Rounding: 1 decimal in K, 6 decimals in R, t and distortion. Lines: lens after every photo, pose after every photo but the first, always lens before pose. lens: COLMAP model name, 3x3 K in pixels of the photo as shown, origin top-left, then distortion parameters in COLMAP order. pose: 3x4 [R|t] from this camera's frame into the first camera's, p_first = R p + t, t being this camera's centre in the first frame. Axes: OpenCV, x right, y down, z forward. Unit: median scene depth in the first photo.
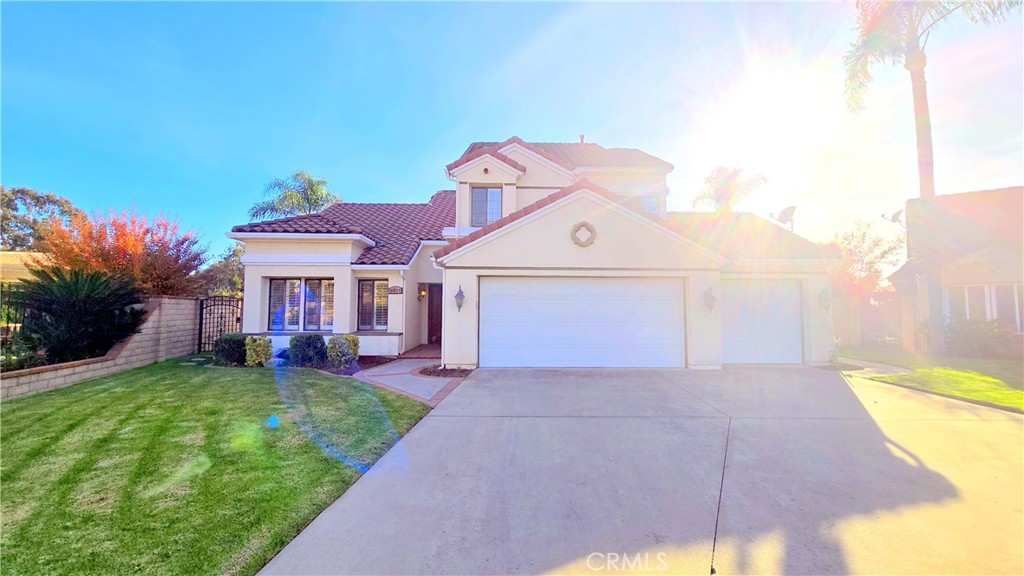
lens RADIAL K [[428.8, 0, 516.1], [0, 428.8, 282.9], [0, 0, 1]] dist [-0.006250, 0.001500]
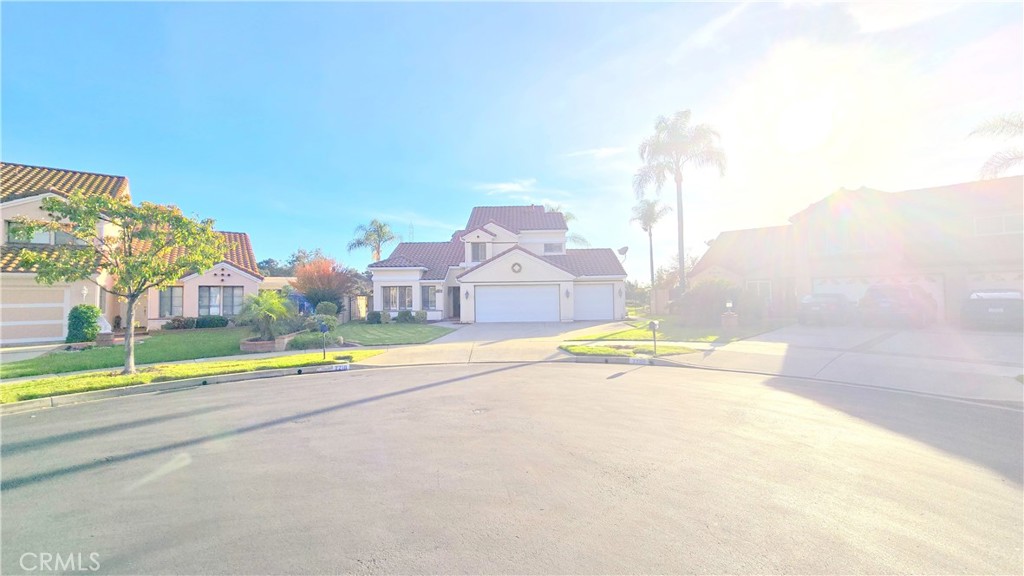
lens RADIAL K [[428.8, 0, 510.0], [0, 428.8, 290.9], [0, 0, 1]] dist [-0.006250, 0.001500]
pose [[0.998487, -0.018370, -0.051836, 0.203774], [0.020589, 0.998880, 0.042608, -0.072181], [0.050995, -0.043611, 0.997746, -1.215110]]
